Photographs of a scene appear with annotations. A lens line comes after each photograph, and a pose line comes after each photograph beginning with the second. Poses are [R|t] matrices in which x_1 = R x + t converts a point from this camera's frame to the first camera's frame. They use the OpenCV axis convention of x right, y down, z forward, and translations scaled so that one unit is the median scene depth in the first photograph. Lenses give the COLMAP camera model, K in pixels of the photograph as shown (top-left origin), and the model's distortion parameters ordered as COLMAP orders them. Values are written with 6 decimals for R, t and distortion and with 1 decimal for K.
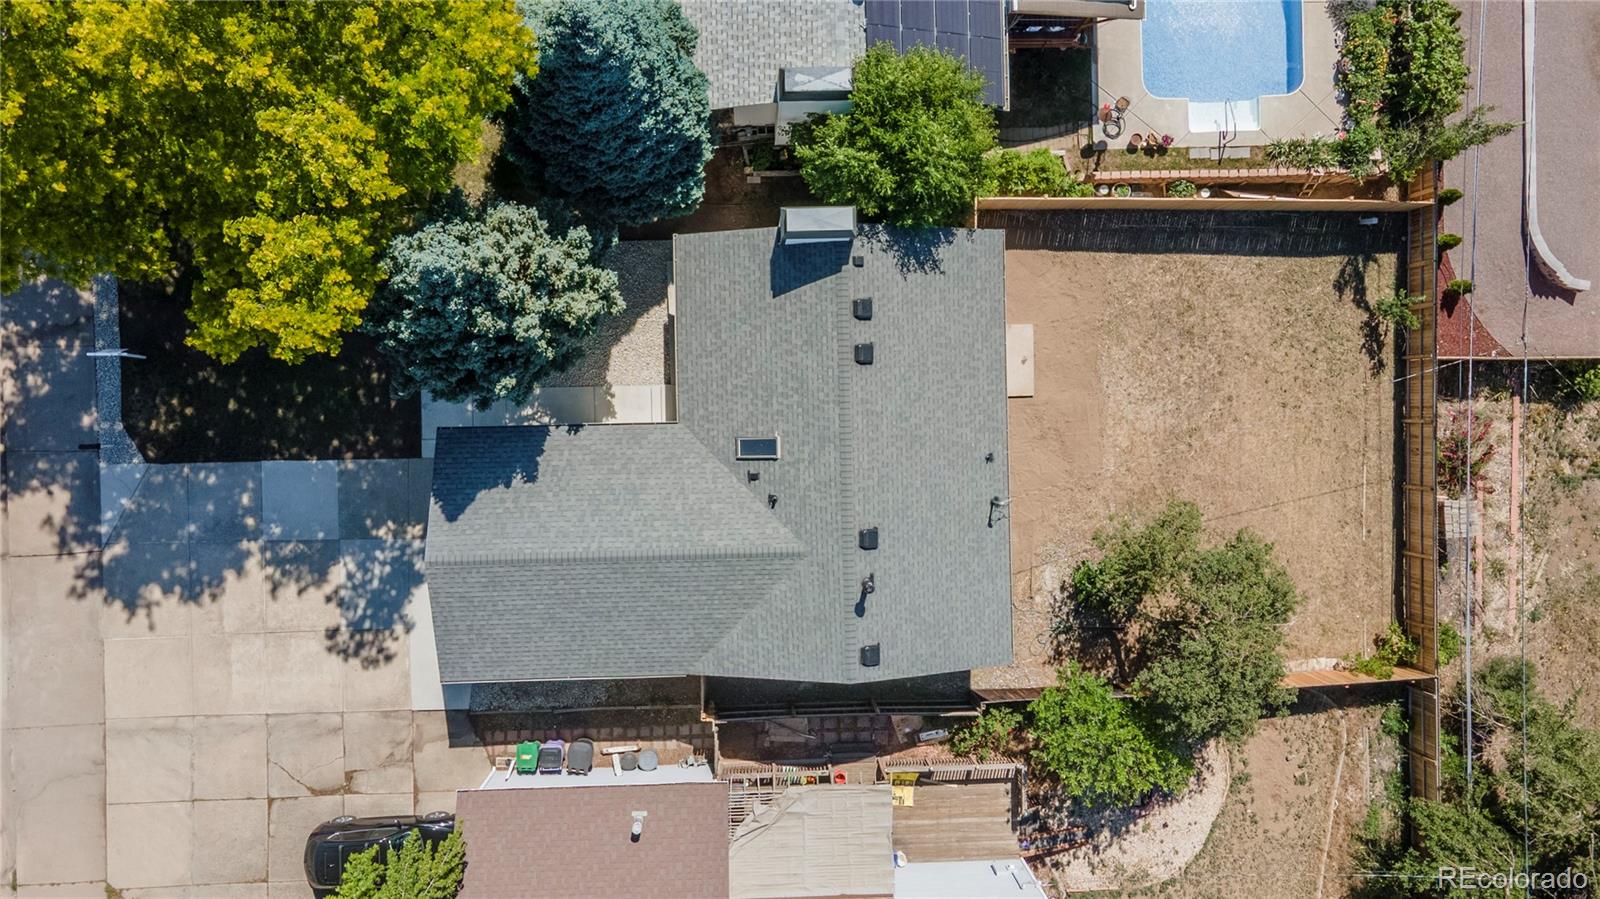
lens RADIAL K [[1181.6, 0, 793.7], [0, 1181.6, 402.7], [0, 0, 1]] dist [-0.003362, -0.000398]
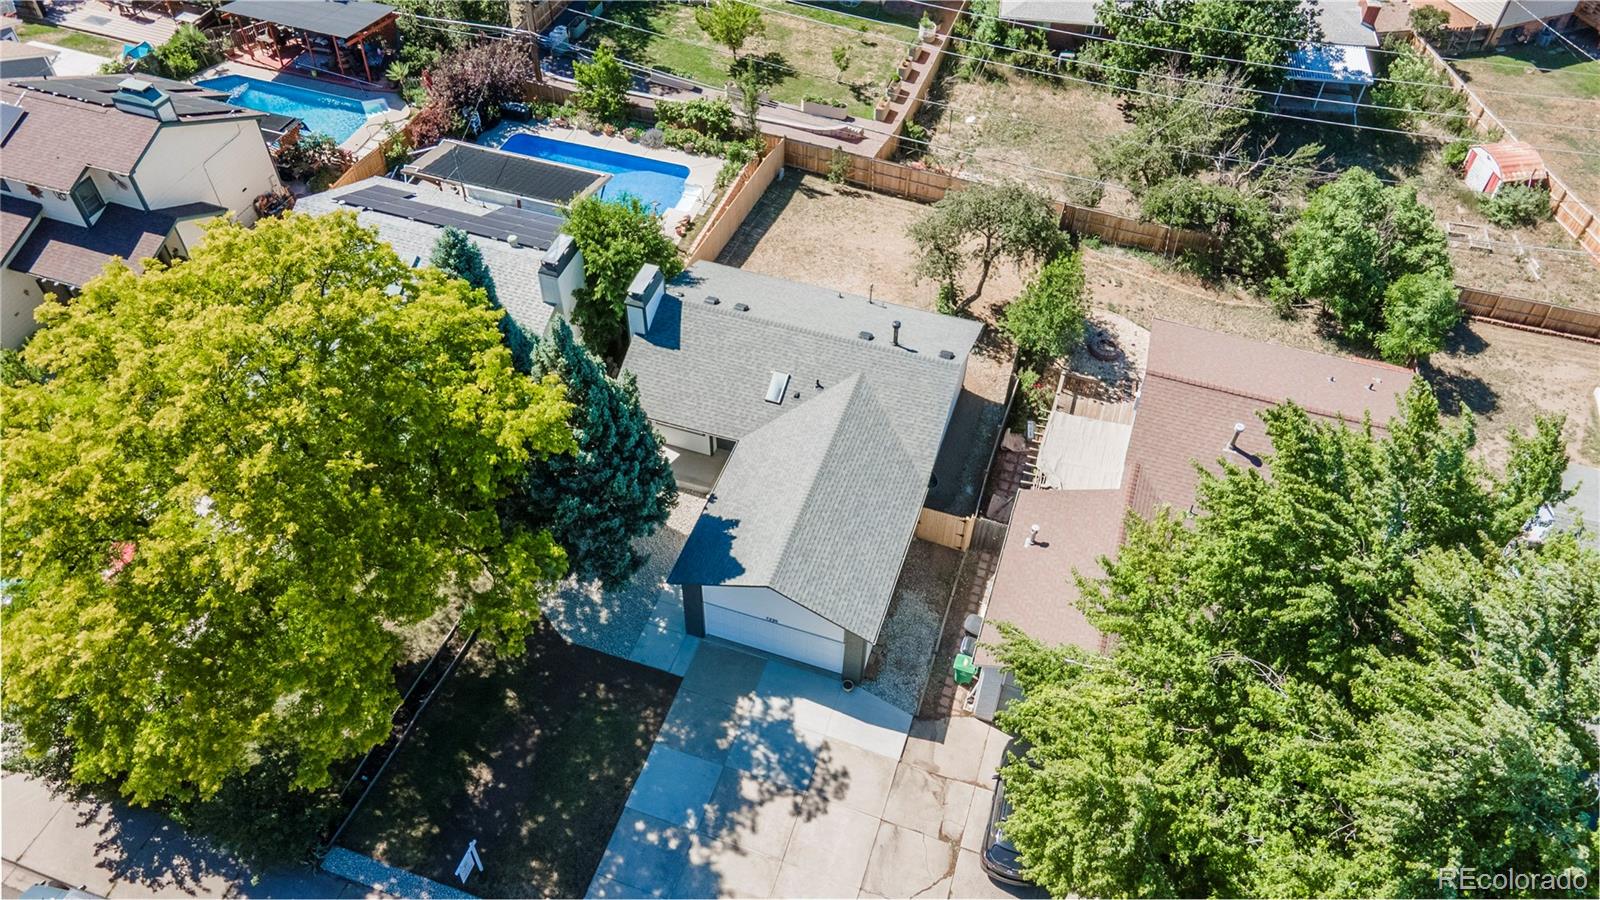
lens RADIAL K [[1180.8, 0, 800.0], [0, 1180.8, 450.0], [0, 0, 1]] dist [0.014219, 0.046269]
pose [[0.339832, -0.697521, 0.630855, -0.817199], [0.940363, 0.262873, -0.215907, 0.330363], [-0.015235, 0.666605, 0.745256, 0.037616]]
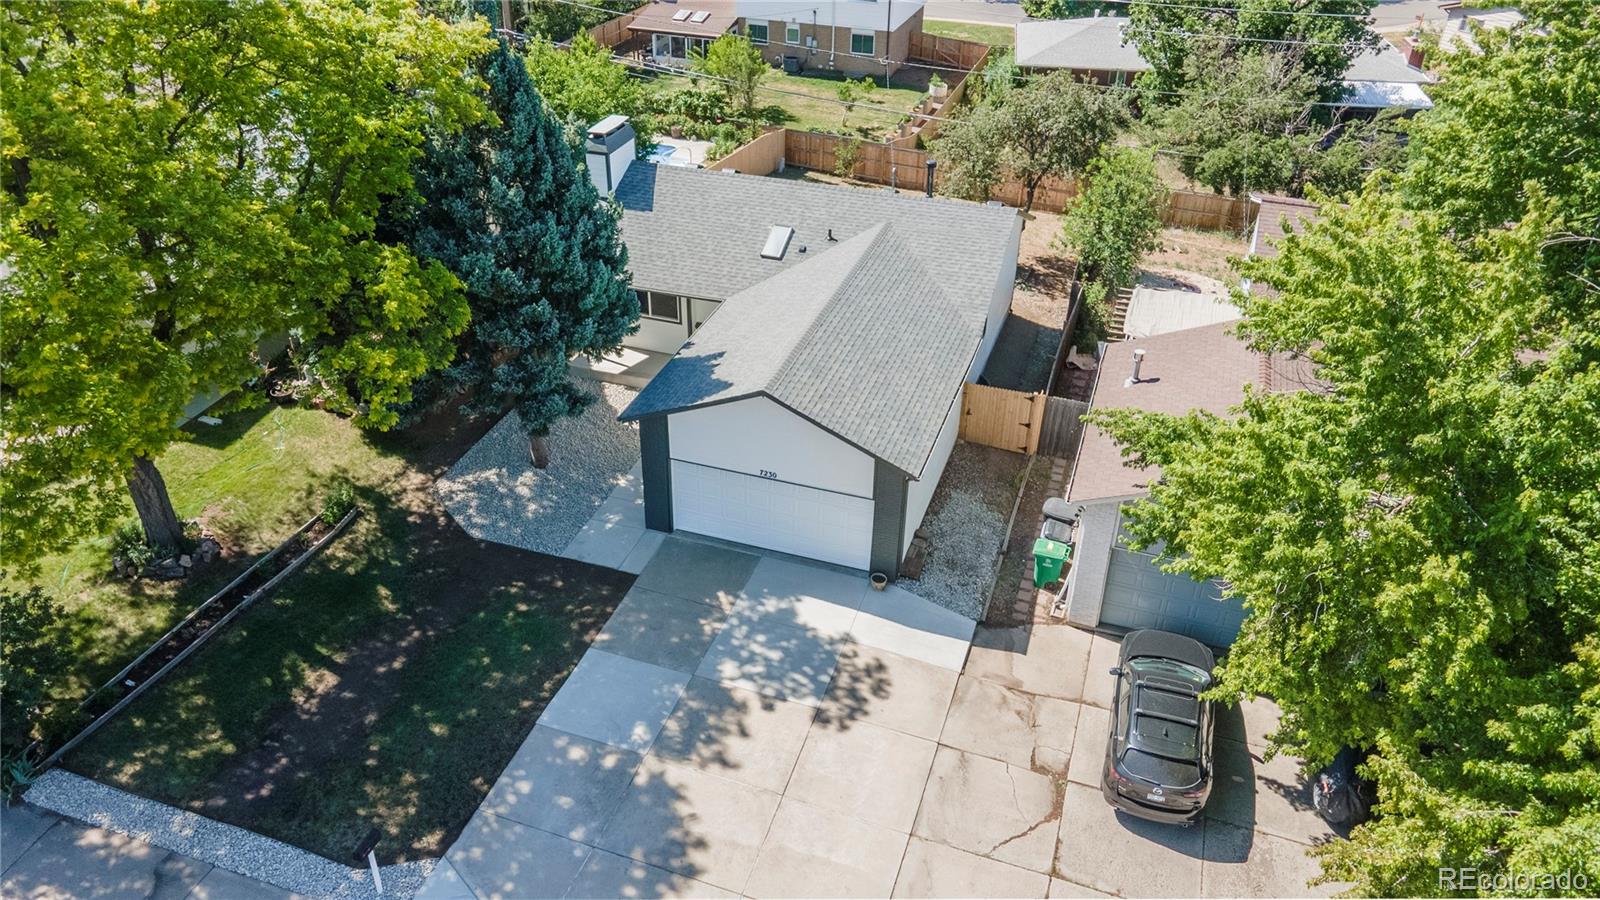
lens RADIAL K [[1180.8, 0, 800.0], [0, 1180.8, 450.0], [0, 0, 1]] dist [0.014219, 0.046269]
pose [[0.337593, -0.507319, 0.792880, -0.830584], [0.941147, 0.196731, -0.274845, 0.334753], [-0.016550, 0.839002, 0.543877, 0.522791]]
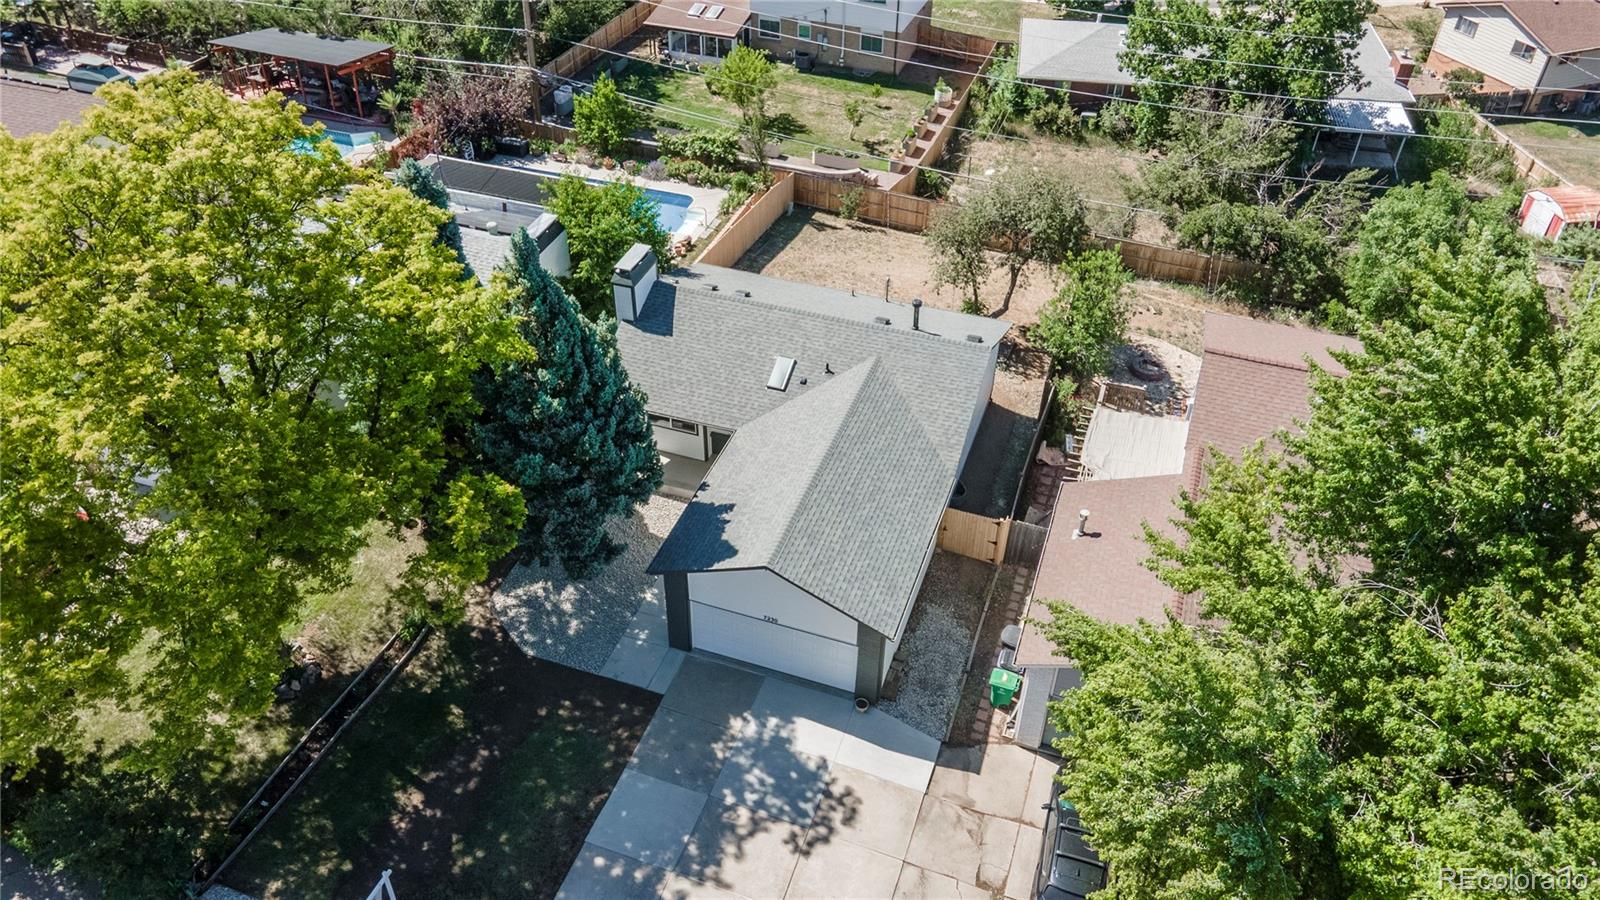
lens RADIAL K [[1180.8, 0, 800.0], [0, 1180.8, 450.0], [0, 0, 1]] dist [0.014219, 0.046269]
pose [[0.351548, -0.593351, 0.724120, -0.821256], [0.936074, 0.233872, -0.262811, 0.341151], [-0.013412, 0.770220, 0.637637, 0.269657]]
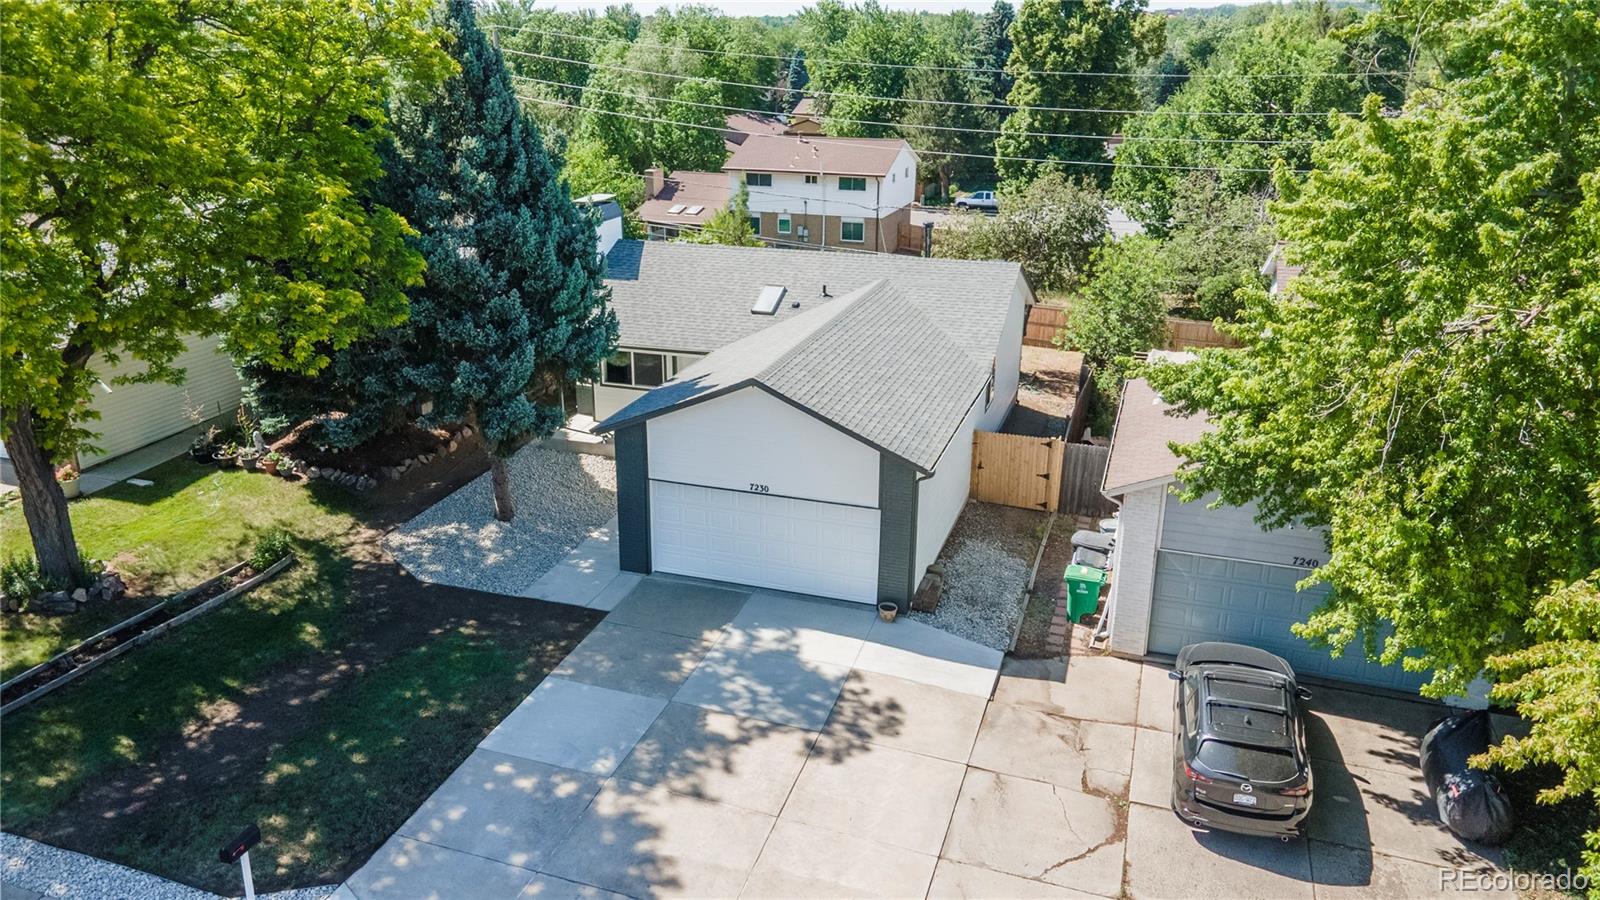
lens RADIAL K [[1181.1, 0, 800.0], [0, 1181.1, 450.0], [0, 0, 1]] dist [0.010531, 0.071289]
pose [[0.329432, -0.316660, 0.889495, -0.825333], [0.944145, 0.118549, -0.307469, 0.335167], [-0.008085, 0.941102, 0.338027, 0.696928]]
